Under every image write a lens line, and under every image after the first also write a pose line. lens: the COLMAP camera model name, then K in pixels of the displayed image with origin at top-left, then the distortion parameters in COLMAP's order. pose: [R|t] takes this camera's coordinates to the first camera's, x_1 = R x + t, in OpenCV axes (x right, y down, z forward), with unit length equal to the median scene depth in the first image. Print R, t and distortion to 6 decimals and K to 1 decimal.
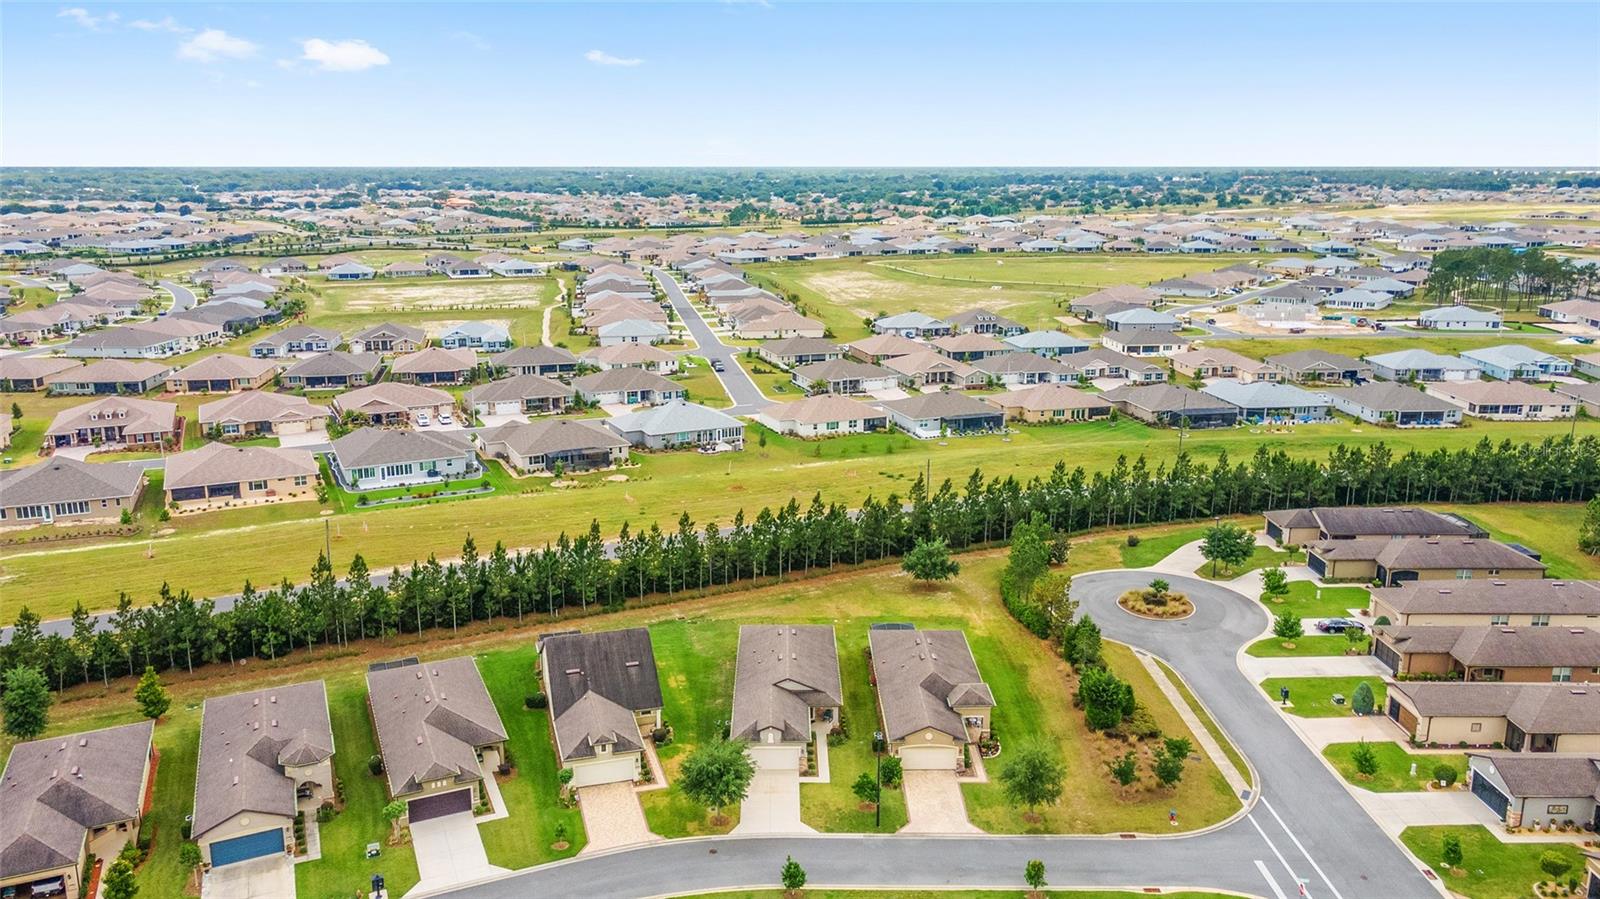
lens RADIAL K [[1158.4, 0, 800.0], [0, 1158.4, 449.5], [0, 0, 1]] dist [0.040039, -0.000954]
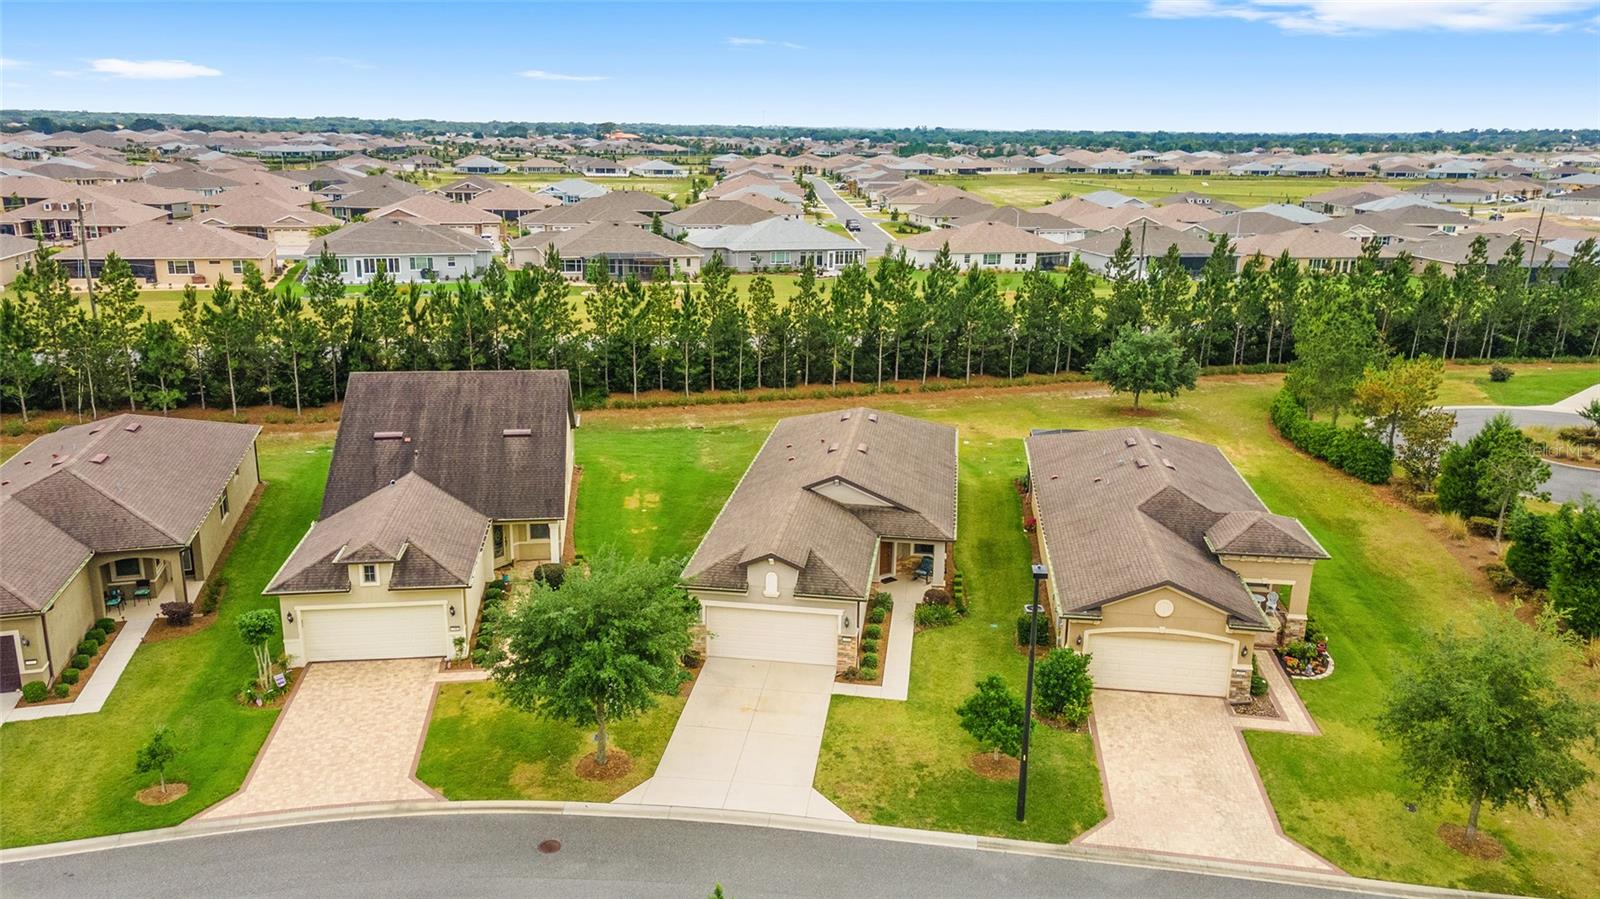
lens RADIAL K [[1168.4, 0, 800.8], [0, 1168.4, 457.4], [0, 0, 1]] dist [0.039326, 0.002599]
pose [[0.988991, 0.052559, -0.138326, 0.038002], [-0.048133, 0.998222, 0.035153, 0.174329], [0.139927, -0.028108, 0.989763, 0.546209]]
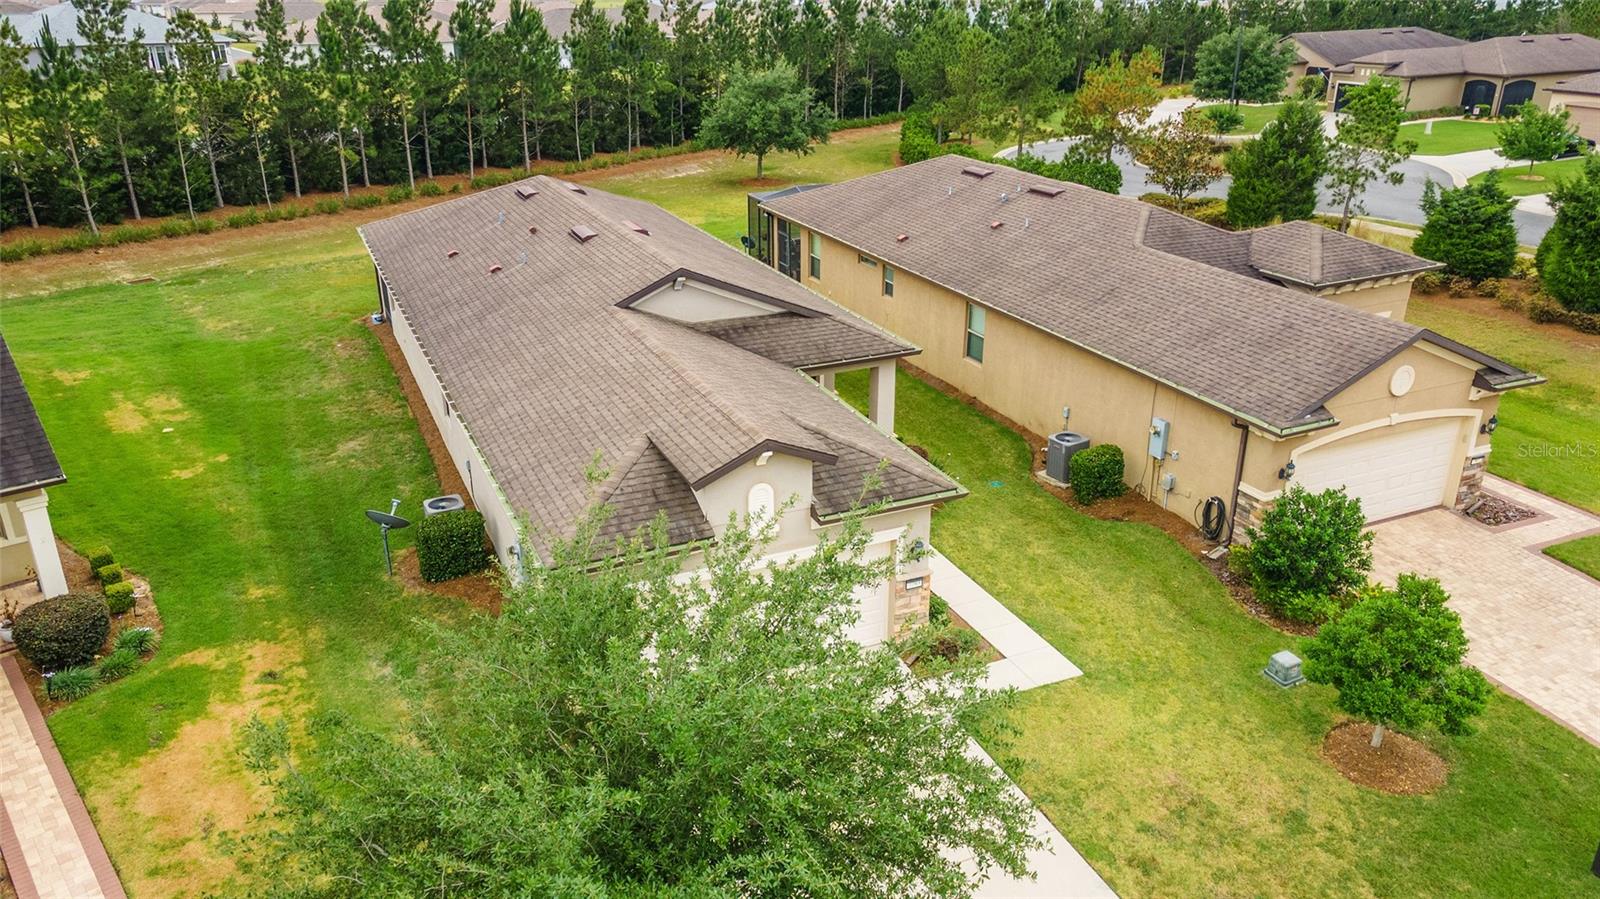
lens RADIAL K [[1151.4, 0, 794.5], [0, 1151.4, 451.5], [0, 0, 1]] dist [0.029317, 0.050103]
pose [[0.916750, -0.158878, 0.366508, -0.077879], [0.099143, 0.979290, 0.176526, 0.194085], [-0.386964, -0.125494, 0.913515, 0.778924]]
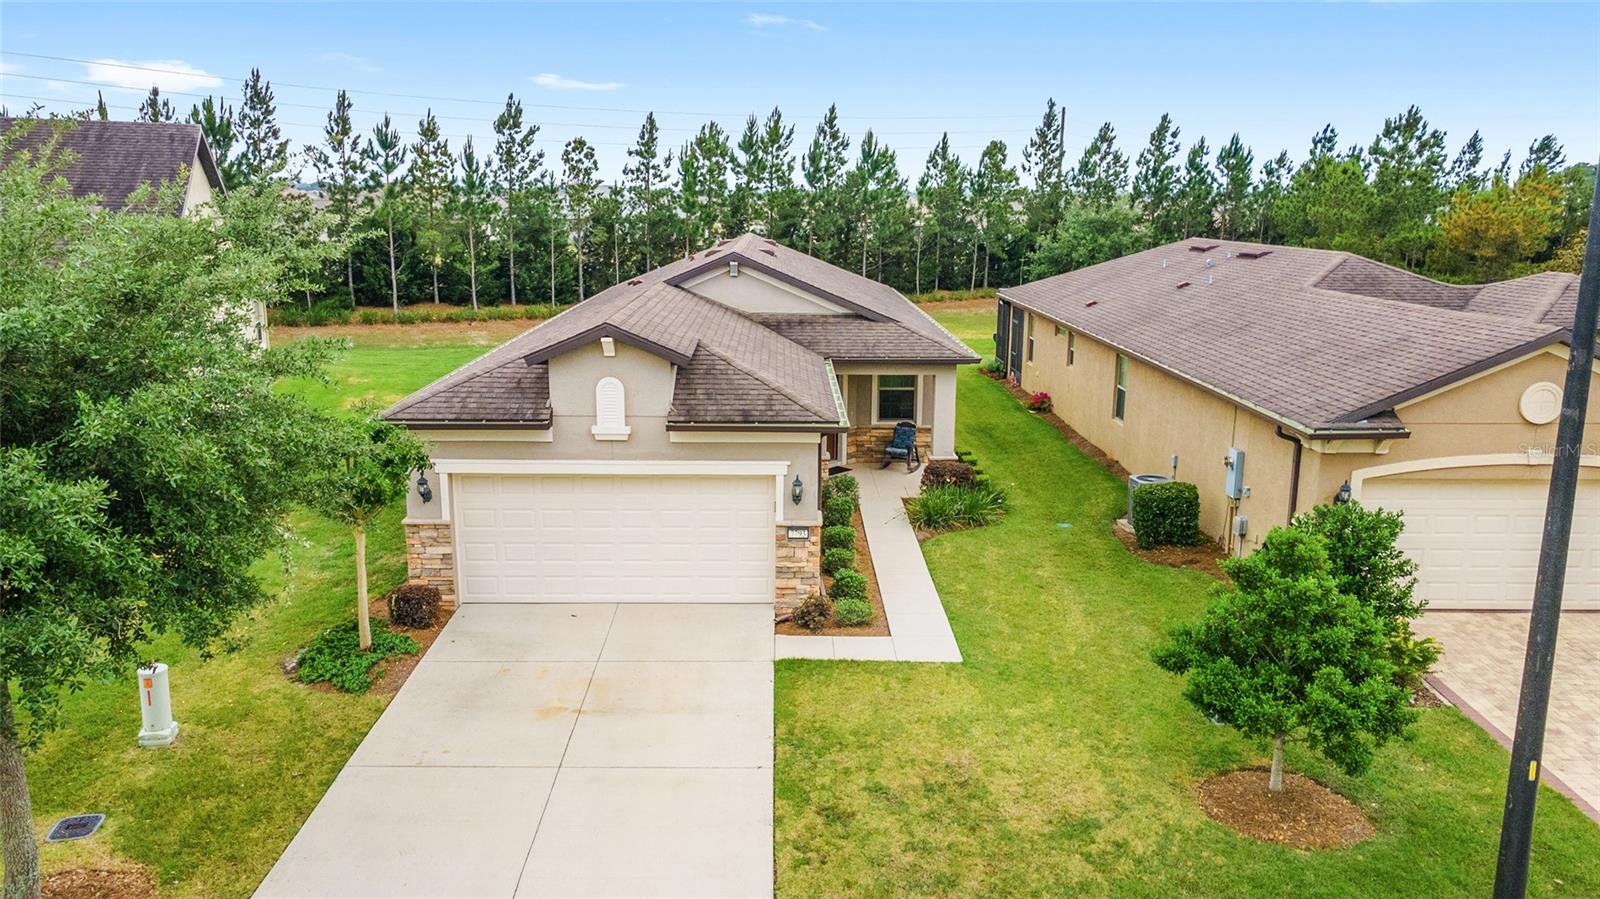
lens RADIAL K [[1158.4, 0, 800.0], [0, 1158.4, 449.5], [0, 0, 1]] dist [0.040039, -0.000954]
pose [[0.999994, 0.002844, 0.001893, 0.002262], [-0.002801, 0.999741, -0.022602, 0.240112], [-0.001957, 0.022597, 0.999743, 0.771363]]
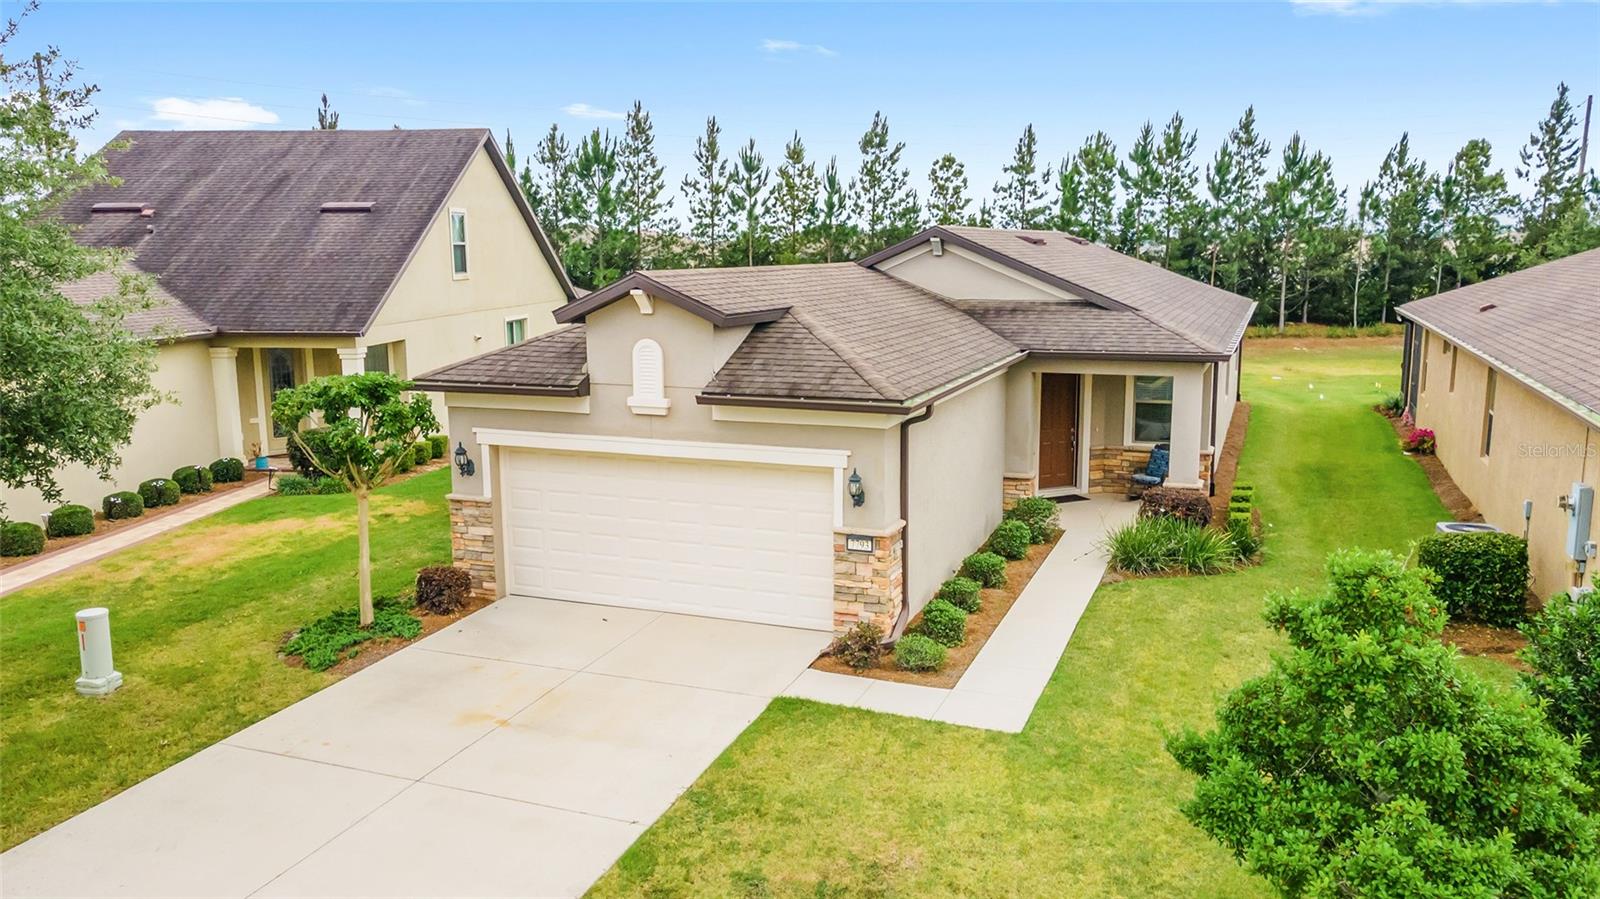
lens RADIAL K [[1199.7, 0, 800.0], [0, 1199.7, 449.5], [0, 0, 1]] dist [0.035179, 0.009760]
pose [[0.924345, 0.052661, -0.377906, 0.045500], [-0.079247, 0.995329, -0.055137, 0.245626], [0.373237, 0.080914, 0.924201, 0.809079]]
